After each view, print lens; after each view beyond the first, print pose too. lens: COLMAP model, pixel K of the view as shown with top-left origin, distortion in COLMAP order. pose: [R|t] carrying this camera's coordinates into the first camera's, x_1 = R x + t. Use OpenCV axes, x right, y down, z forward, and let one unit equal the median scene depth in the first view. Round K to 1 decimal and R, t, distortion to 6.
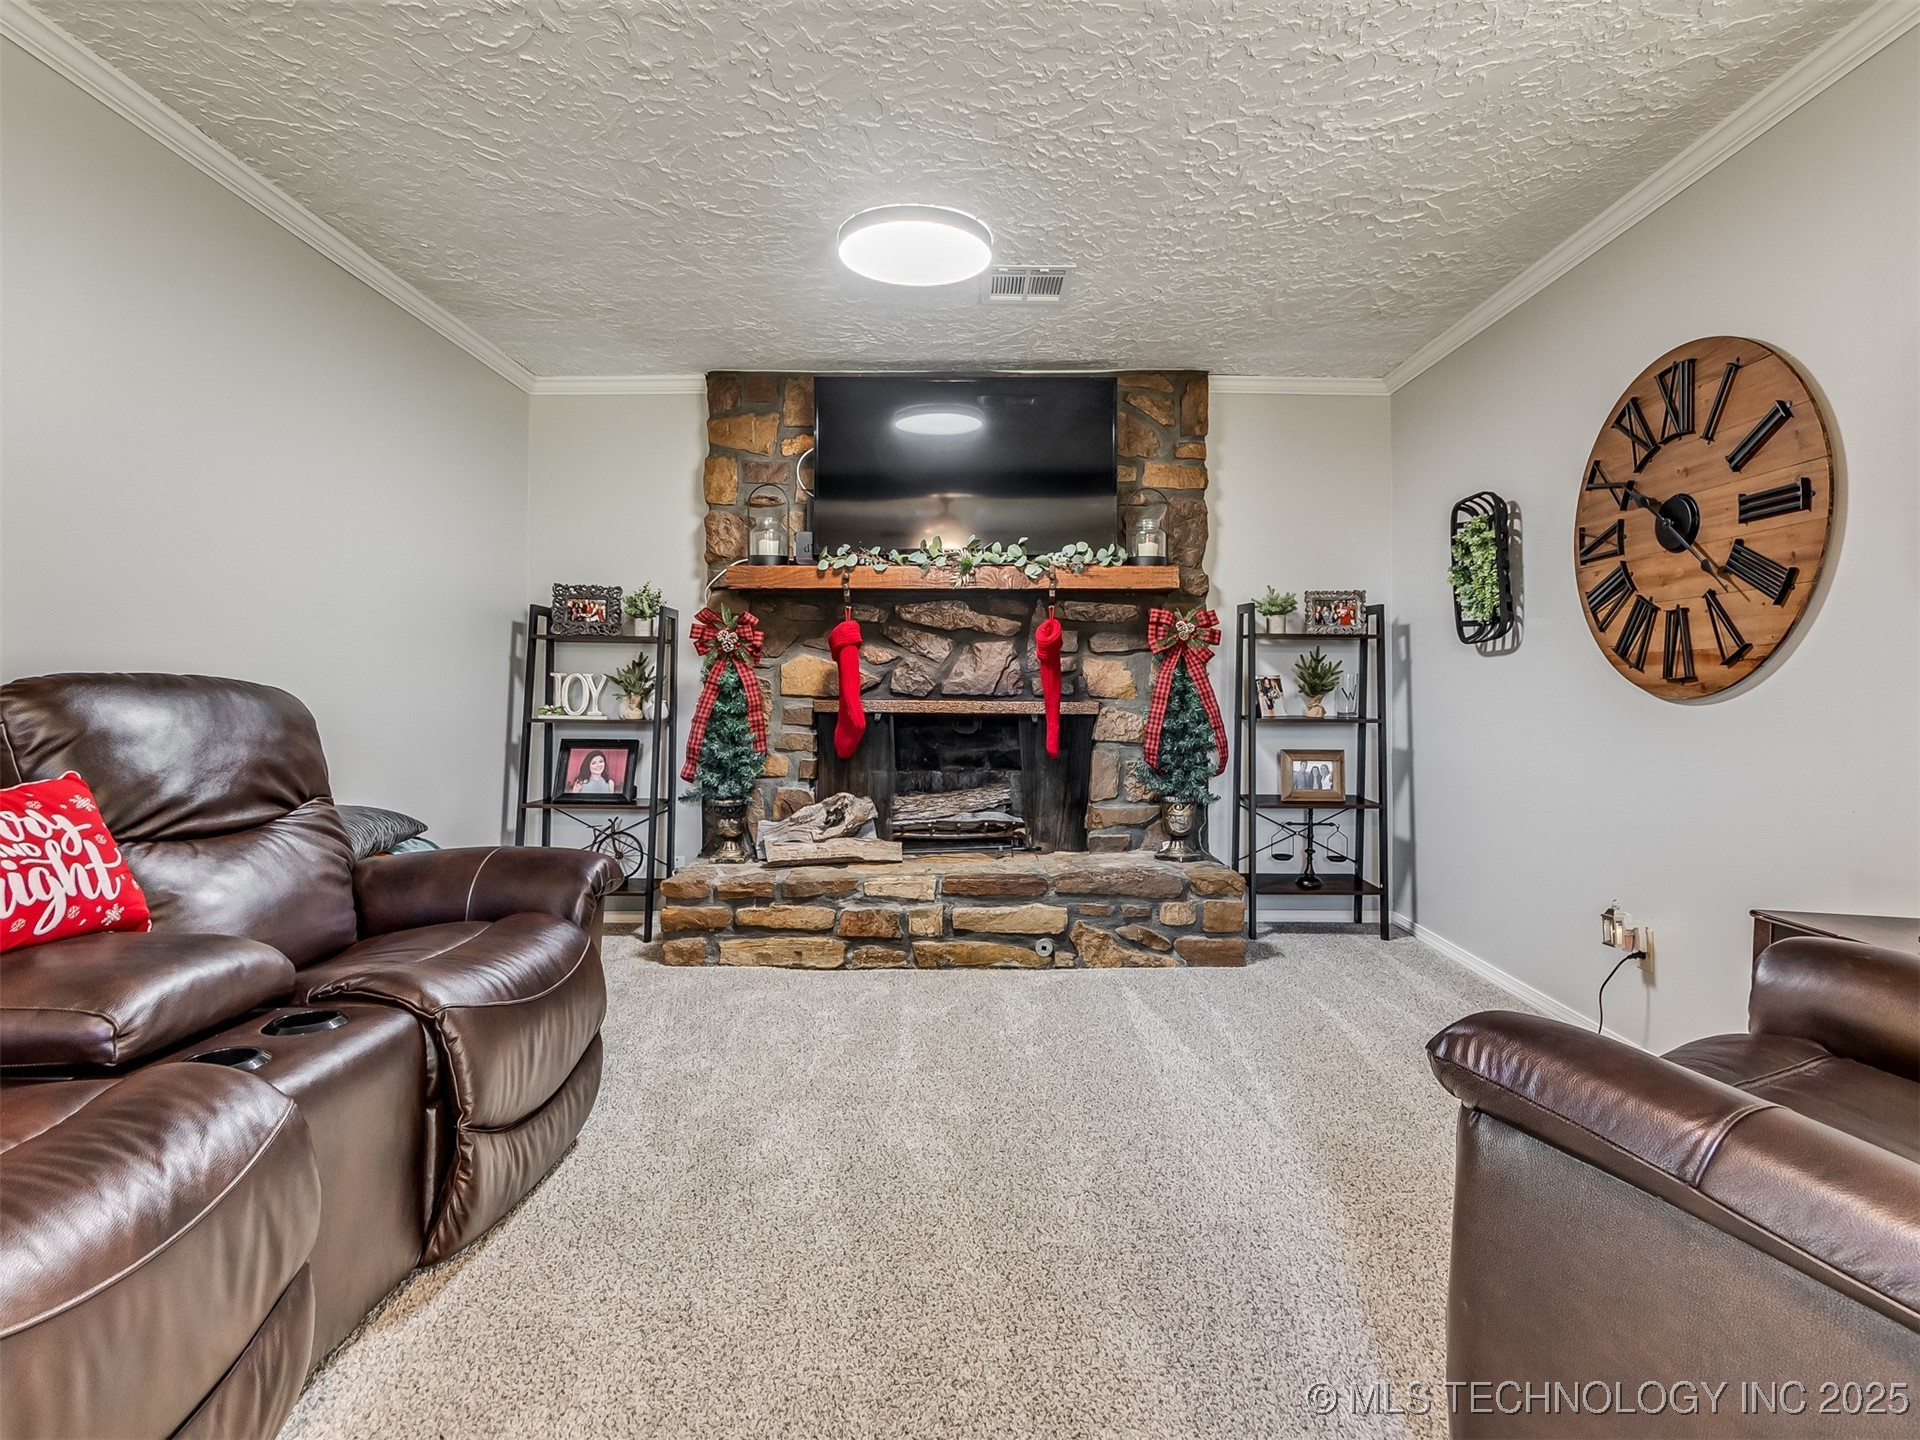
lens RADIAL K [[989.0, 0, 961.5], [0, 989.0, 637.4], [0, 0, 1]] dist [0.002255, 0.000801]
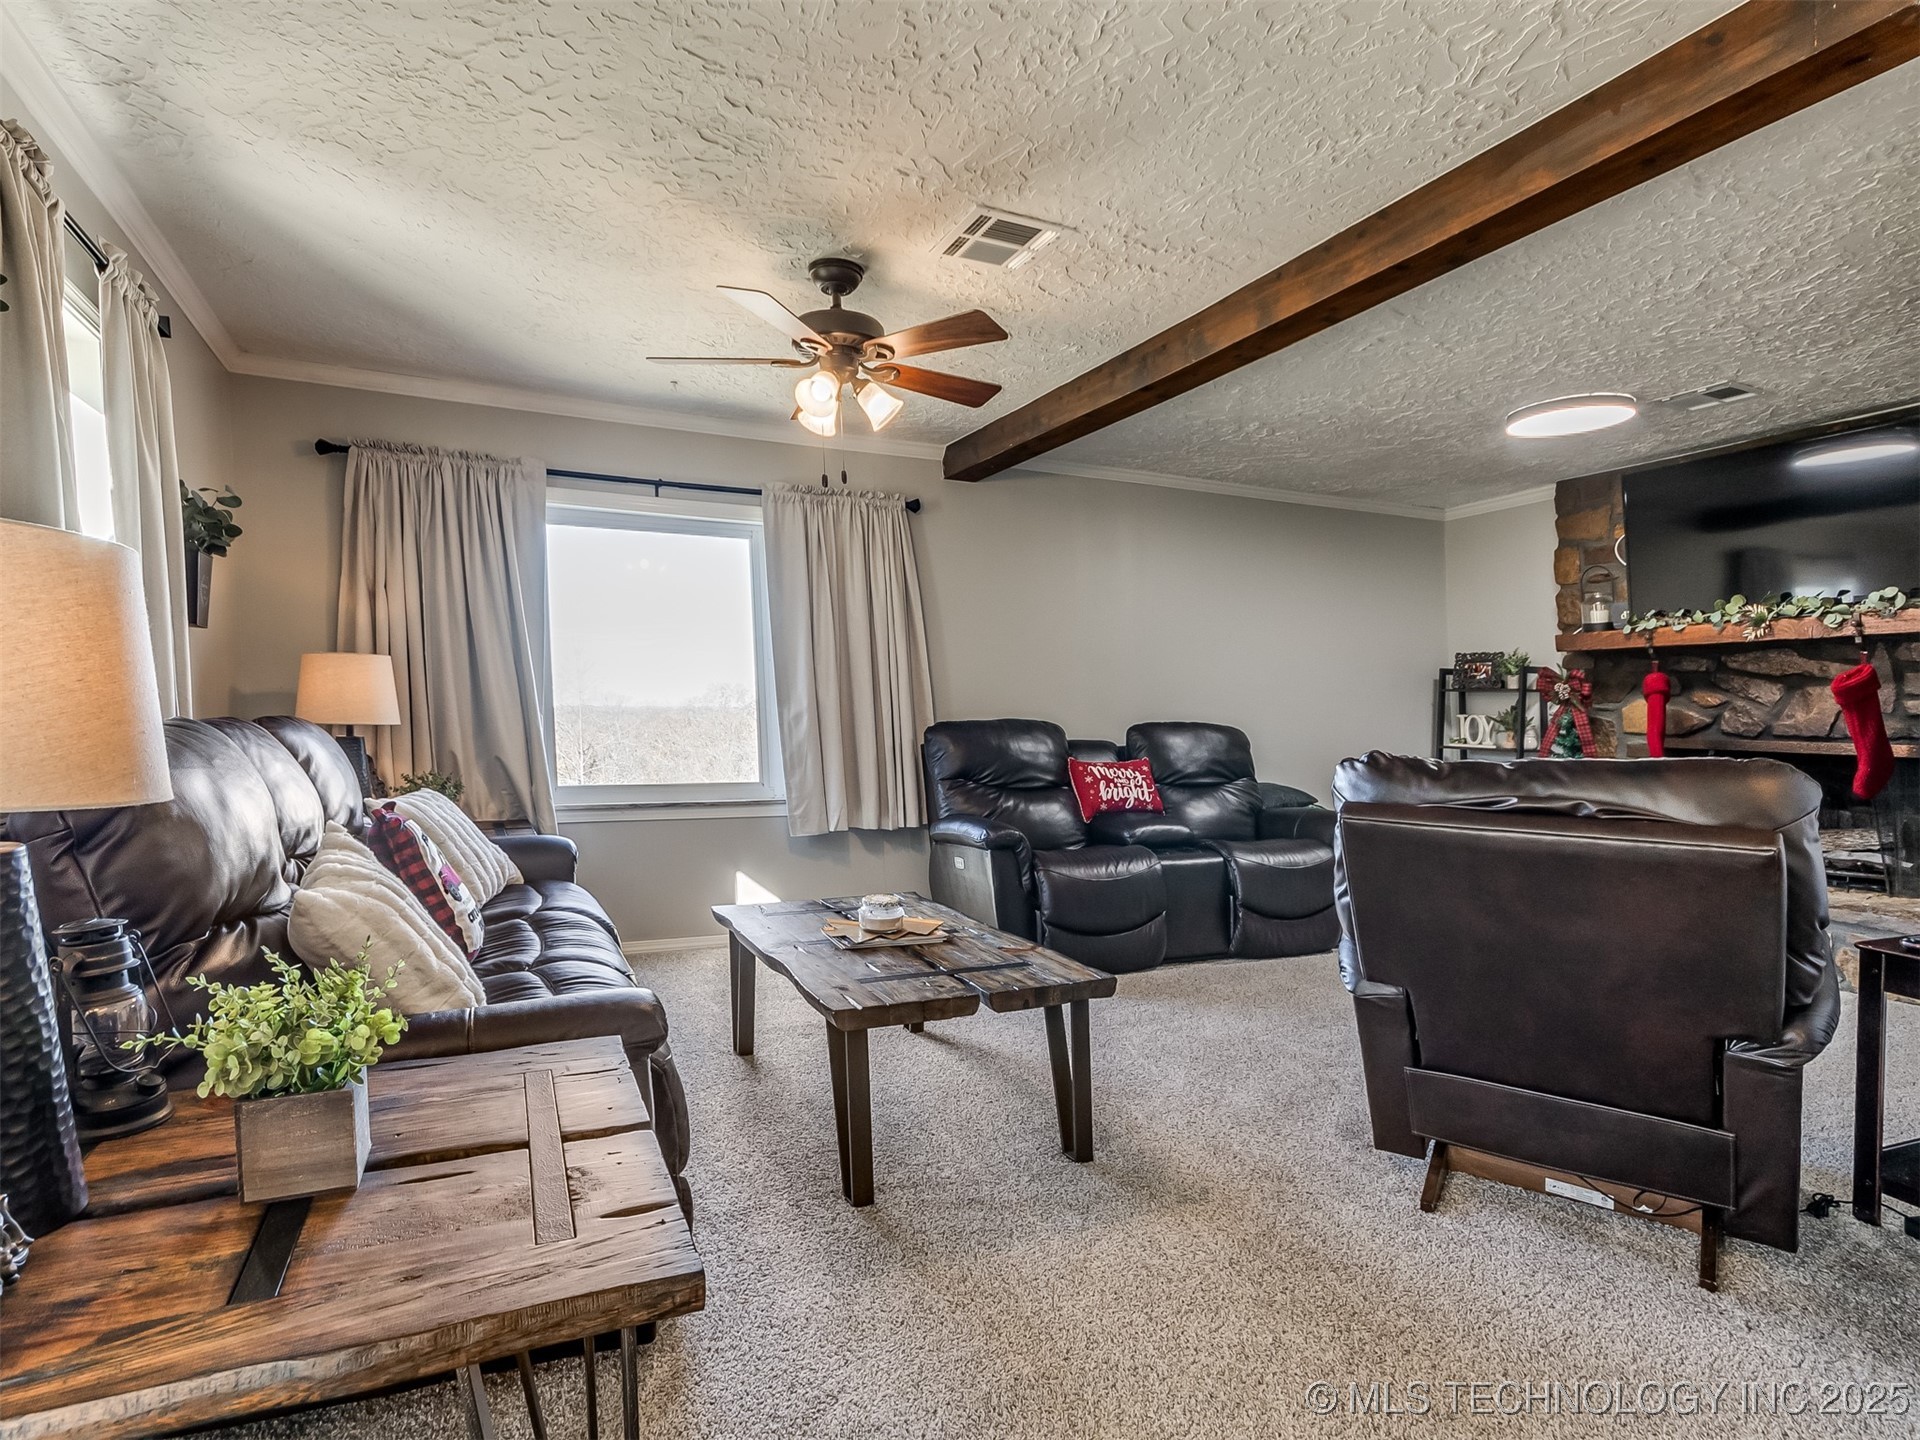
lens RADIAL K [[1004.8, 0, 951.7], [0, 1004.8, 696.9], [0, 0, 1]] dist [0.001708, 0.006235]
pose [[0.418185, -0.014323, -0.908249, 0.619425], [0.044922, 0.998978, 0.004929, -0.031141], [0.907250, -0.042862, 0.418401, -0.287391]]
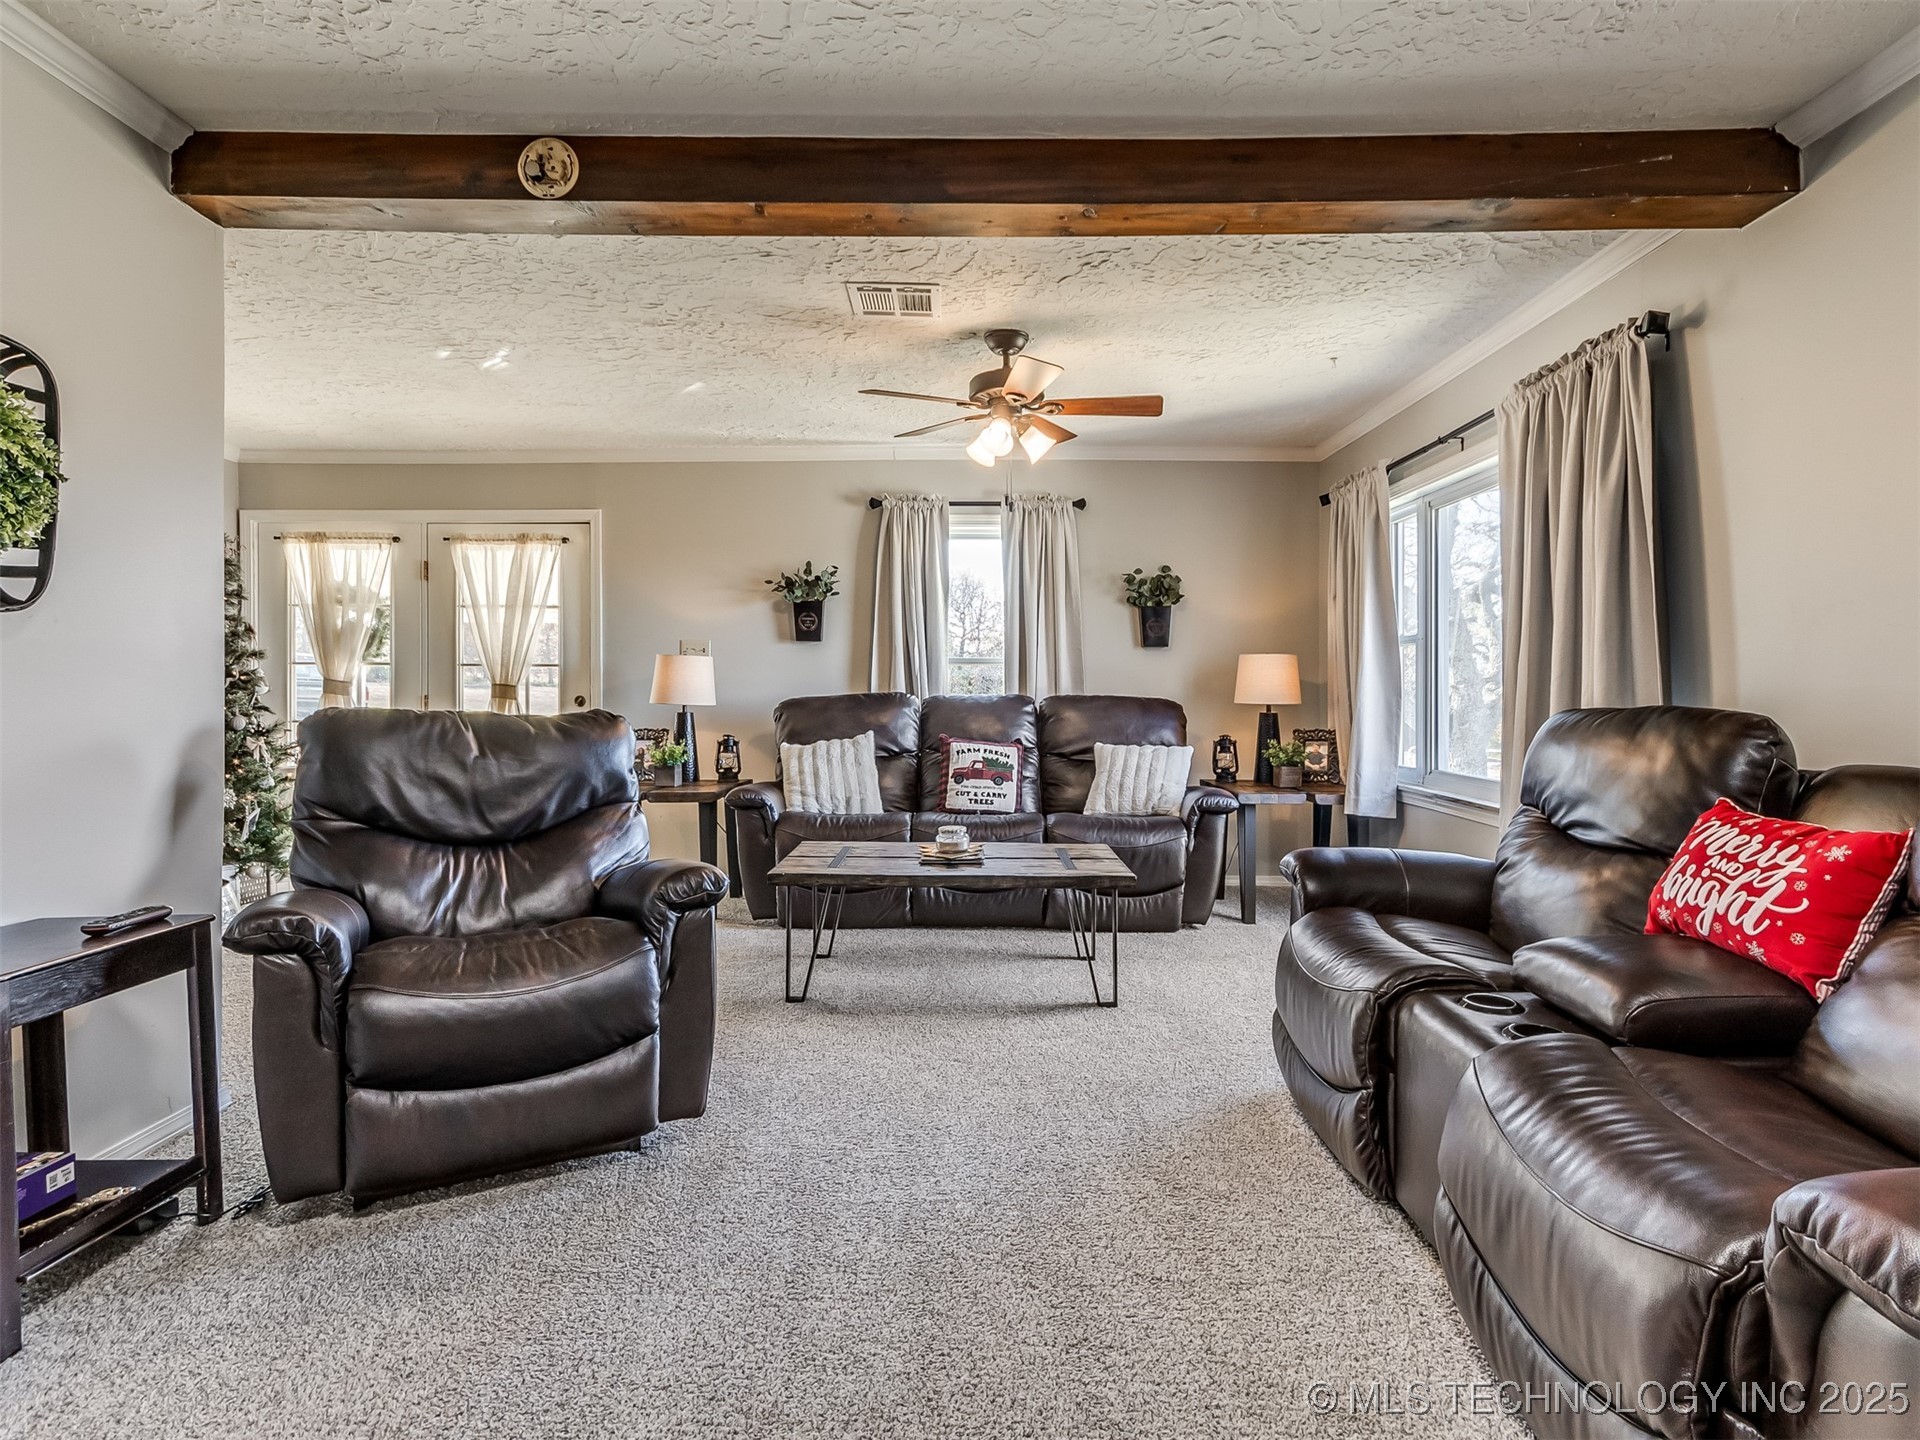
lens RADIAL K [[1004.8, 0, 951.7], [0, 1004.8, 696.9], [0, 0, 1]] dist [0.001708, 0.006235]
pose [[-0.999988, -0.004481, -0.001787, -0.008454], [-0.004382, 0.998627, -0.052208, 0.030251], [0.002019, -0.052200, -0.998635, 0.829415]]
